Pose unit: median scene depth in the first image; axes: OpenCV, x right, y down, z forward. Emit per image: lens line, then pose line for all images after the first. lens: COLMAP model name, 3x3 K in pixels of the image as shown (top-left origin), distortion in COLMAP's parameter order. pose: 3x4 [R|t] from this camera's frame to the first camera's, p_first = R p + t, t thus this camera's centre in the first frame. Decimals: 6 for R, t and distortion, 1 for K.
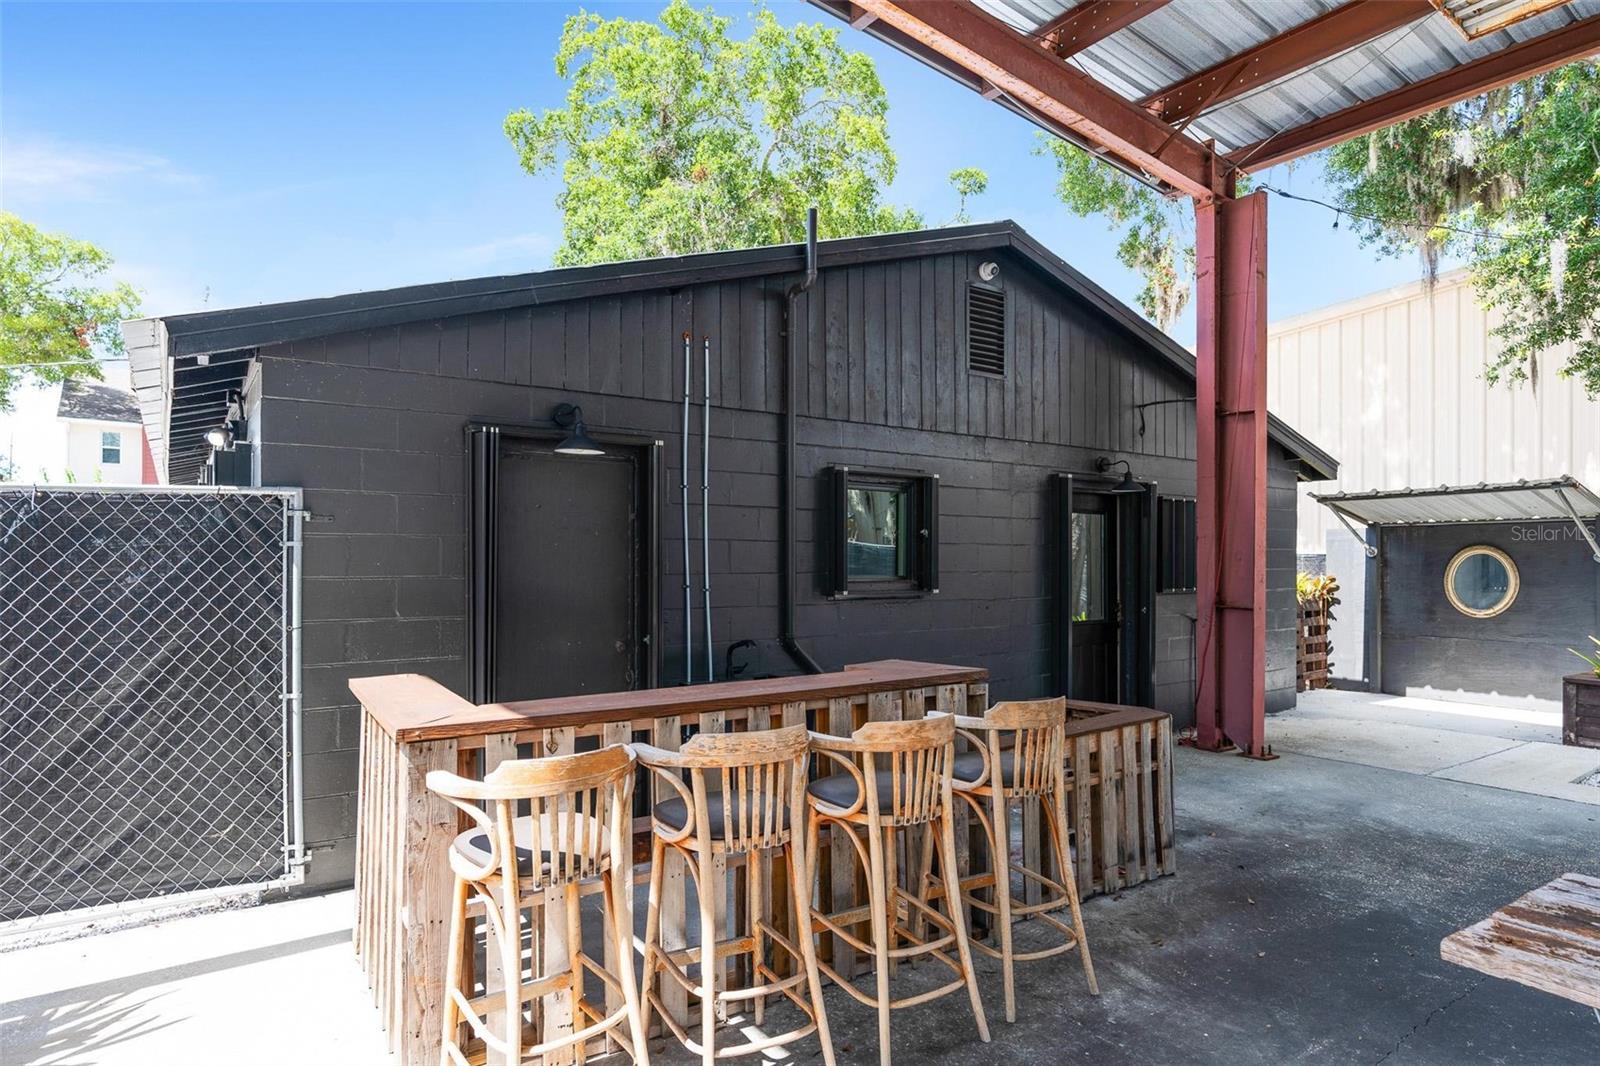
lens RADIAL K [[897.4, 0, 792.8], [0, 897.4, 561.1], [0, 0, 1]] dist [0.004001, 0.000516]
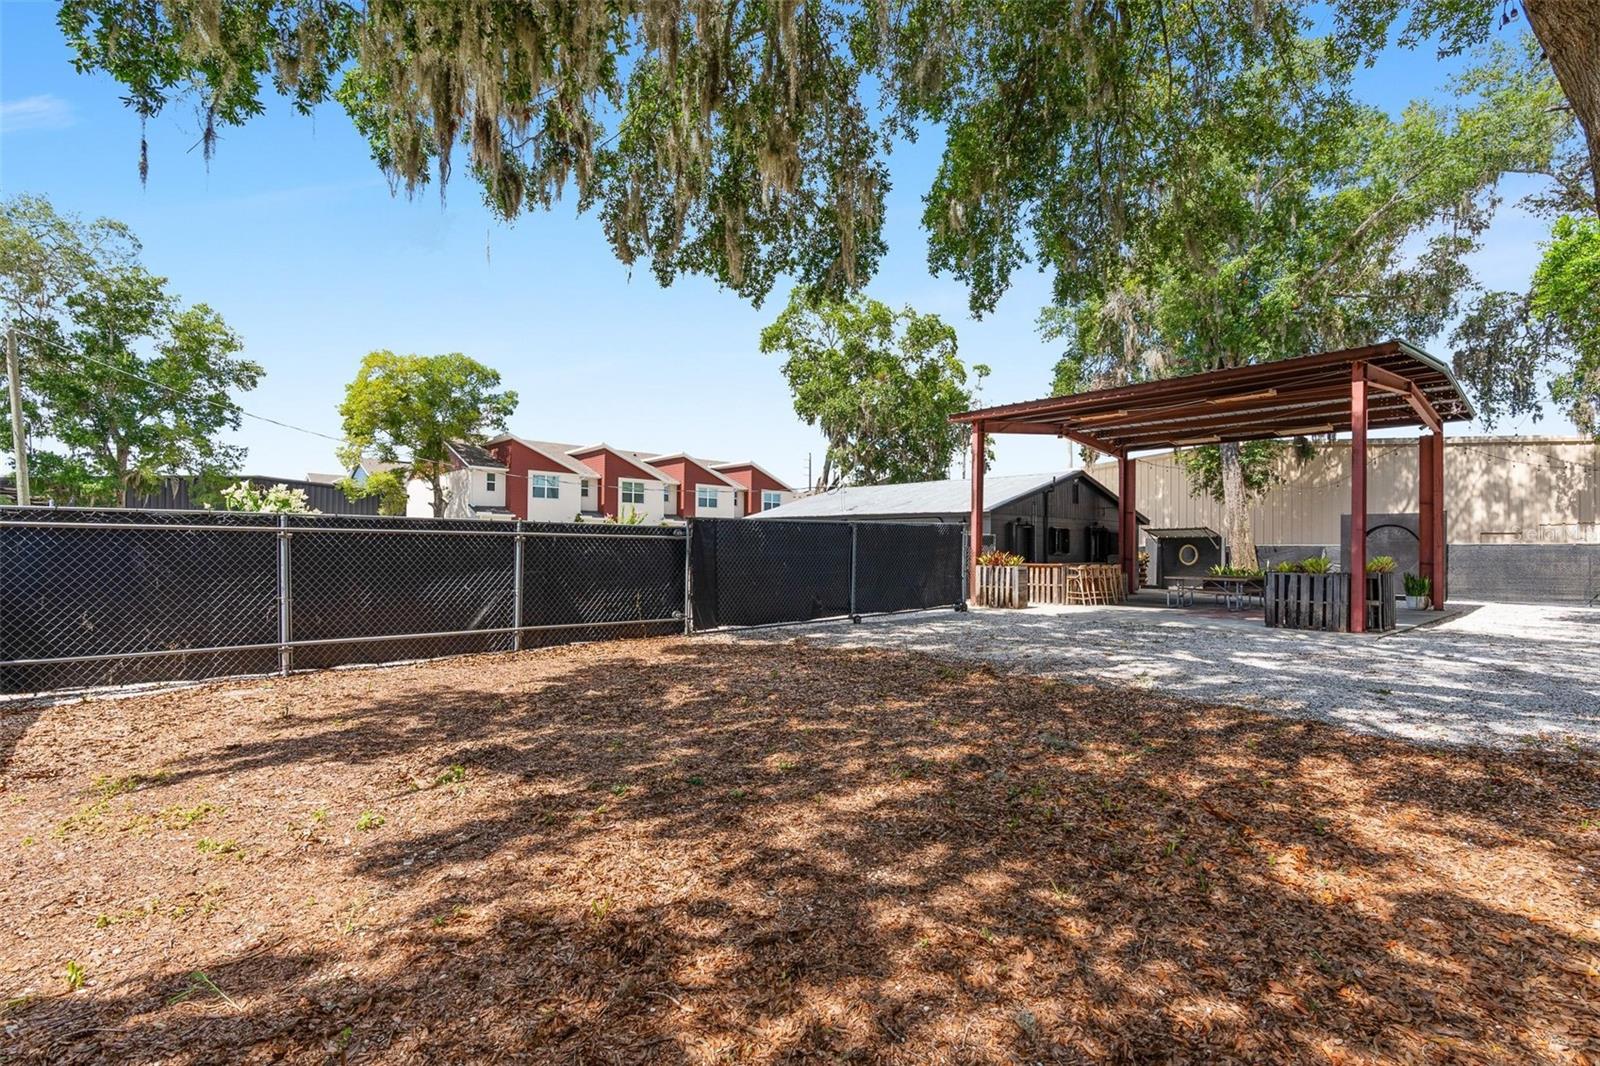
lens RADIAL K [[739.0, 0, 791.2], [0, 739.0, 551.2], [0, 0, 1]] dist [-0.001913, 0.000693]
pose [[0.993960, 0.004719, 0.109640, -1.517278], [-0.004917, 0.999987, 0.001541, 0.019787], [-0.109631, -0.002071, 0.993970, -2.361570]]
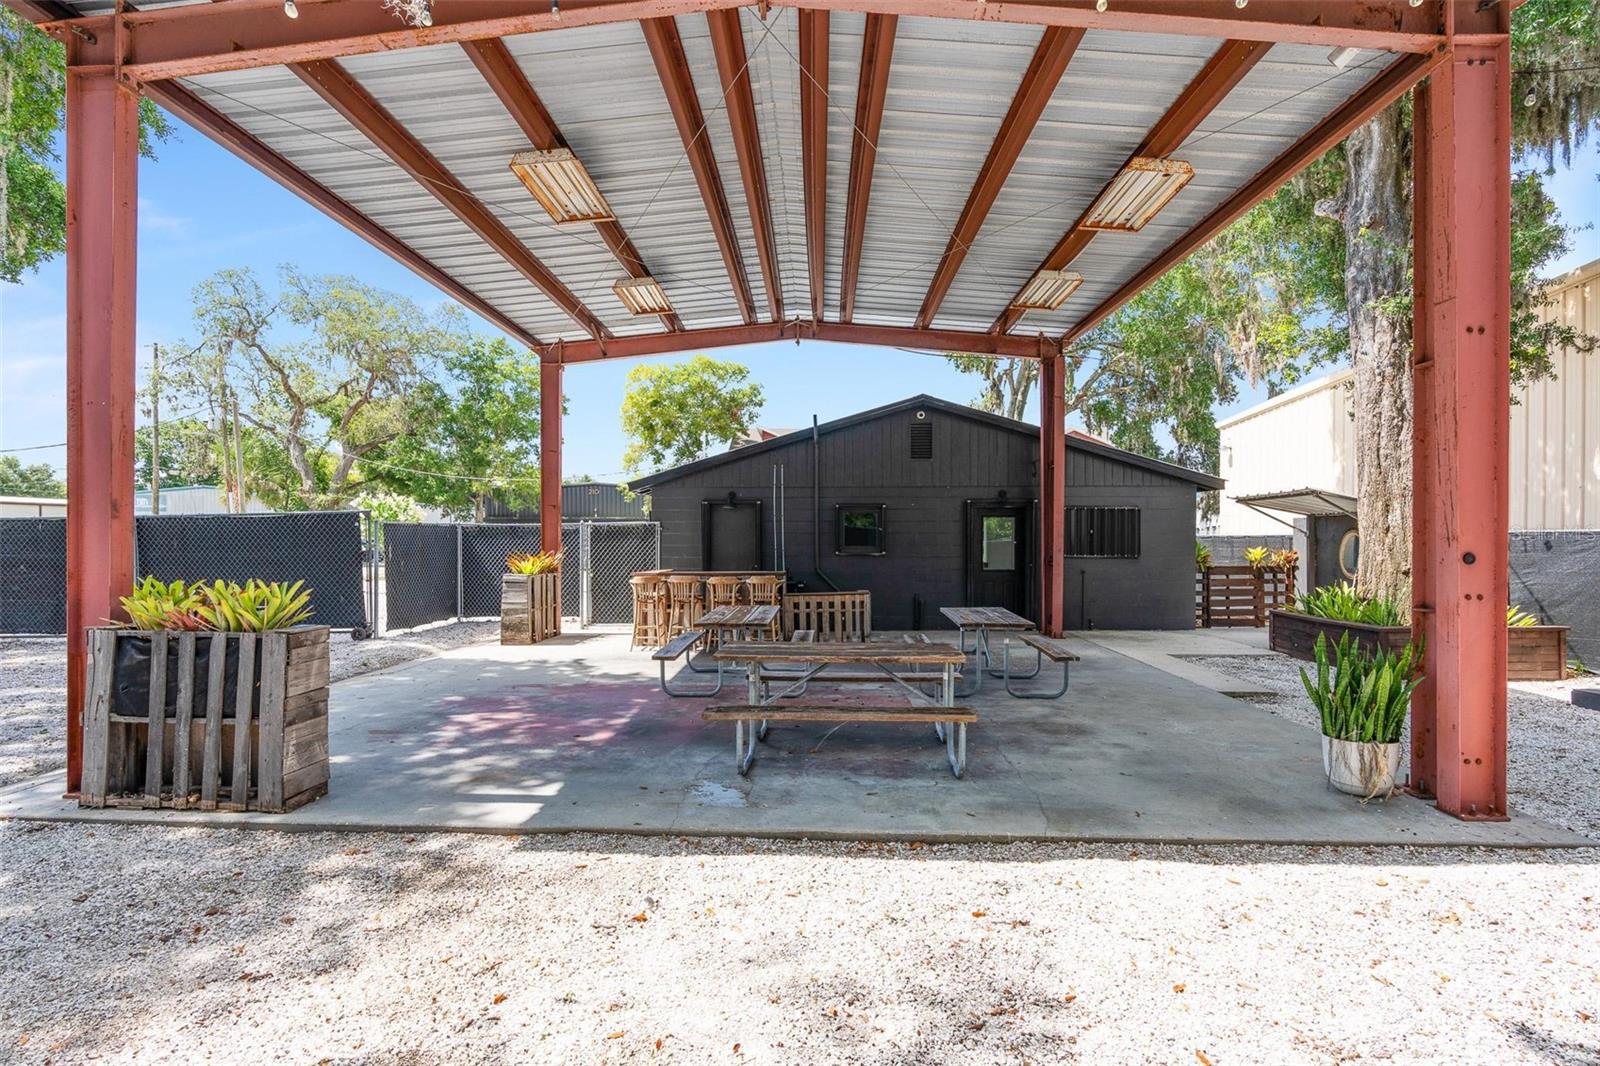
lens RADIAL K [[760.8, 0, 798.6], [0, 760.8, 541.4], [0, 0, 1]] dist [-0.004481, 0.000157]
pose [[0.798812, 0.001495, -0.601579, 1.133317], [0.002177, 0.999983, 0.005376, -0.009196], [0.601577, -0.005604, 0.798795, -0.742638]]
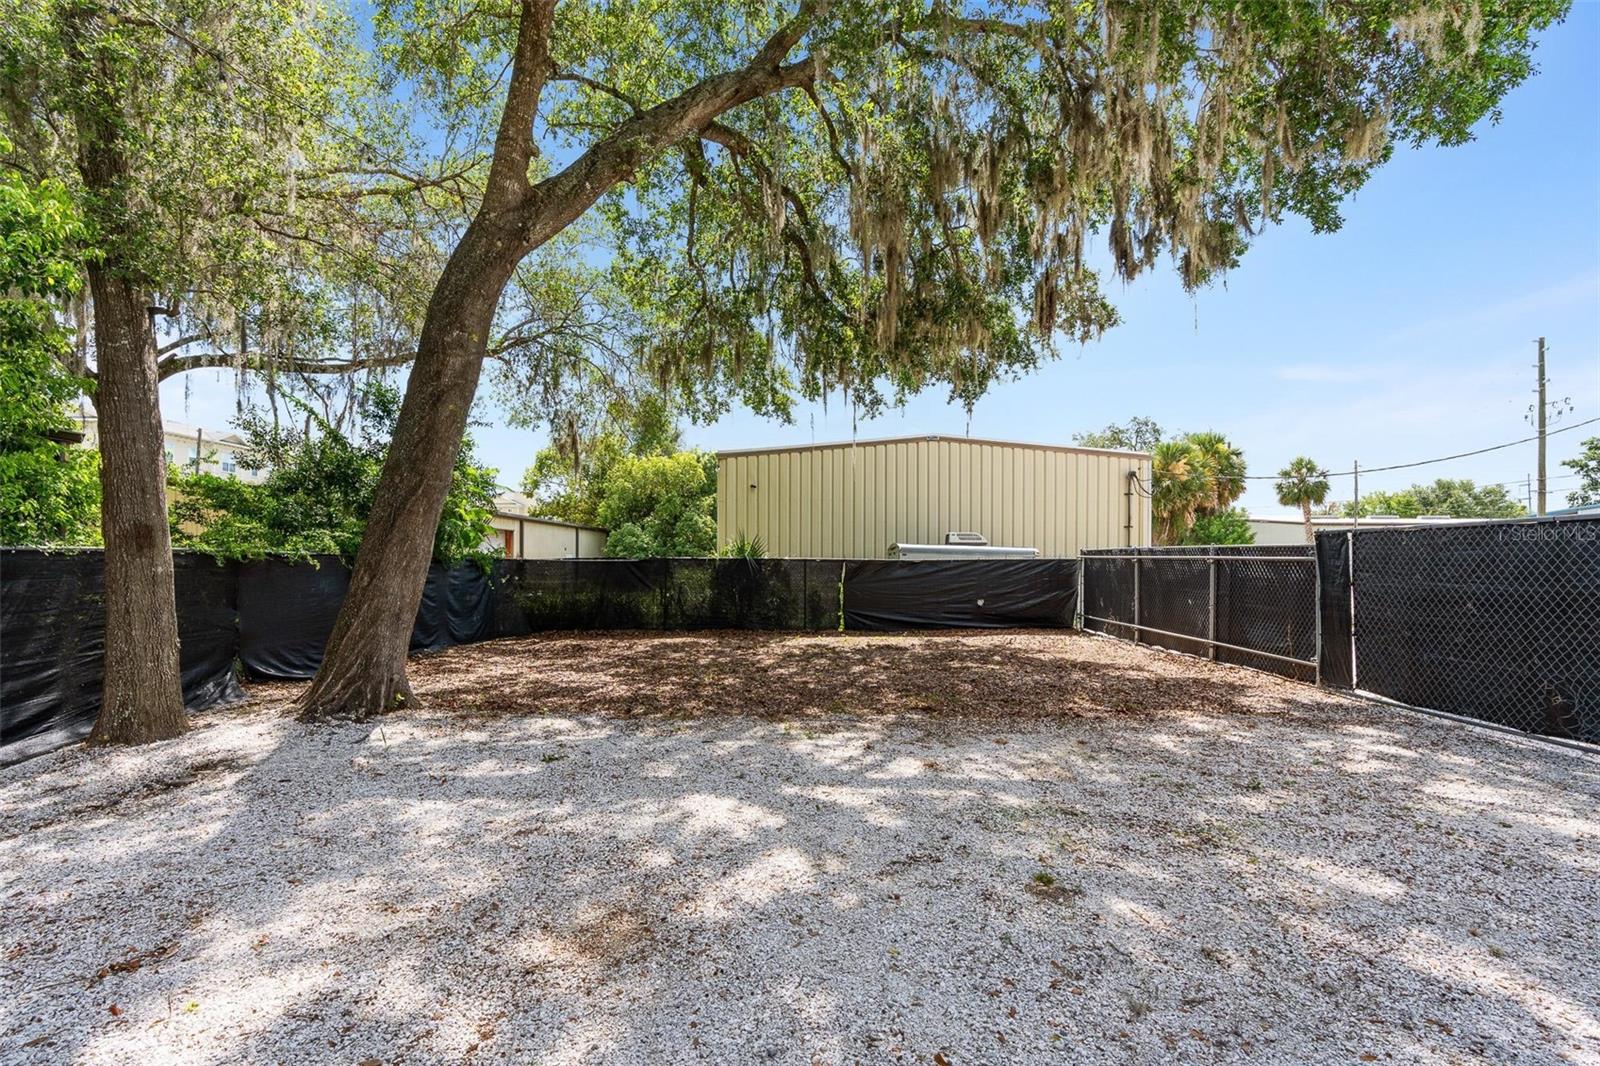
lens RADIAL K [[739.0, 0, 791.2], [0, 739.0, 551.2], [0, 0, 1]] dist [-0.001913, 0.000693]
pose [[-0.582011, -0.009835, -0.813122, 0.053783], [-0.005097, 0.999951, -0.008446, -0.006562], [0.813165, -0.000771, -0.582032, -0.589038]]
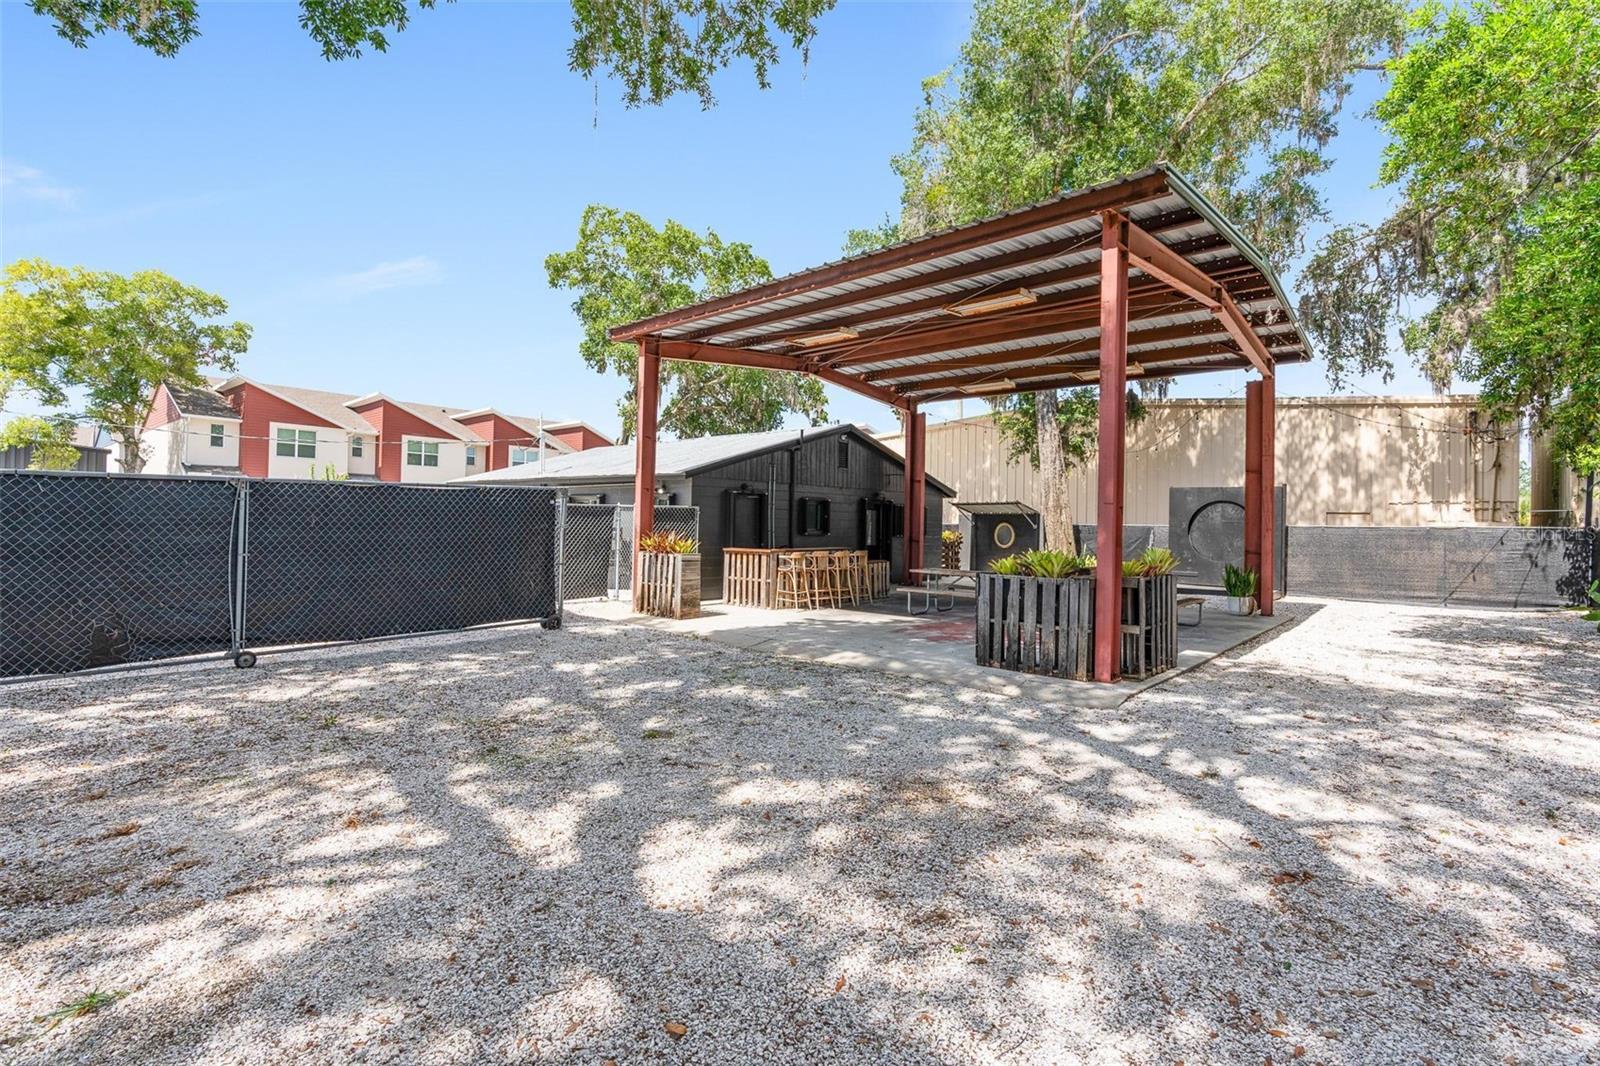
lens RADIAL K [[737.2, 0, 803.6], [0, 737.2, 524.9], [0, 0, 1]] dist [-0.005627, 0.000095]
pose [[0.973960, 0.014182, 0.226278, -0.528892], [-0.014963, 0.999887, 0.001738, -0.004004], [-0.226227, -0.005078, 0.974061, -1.584464]]
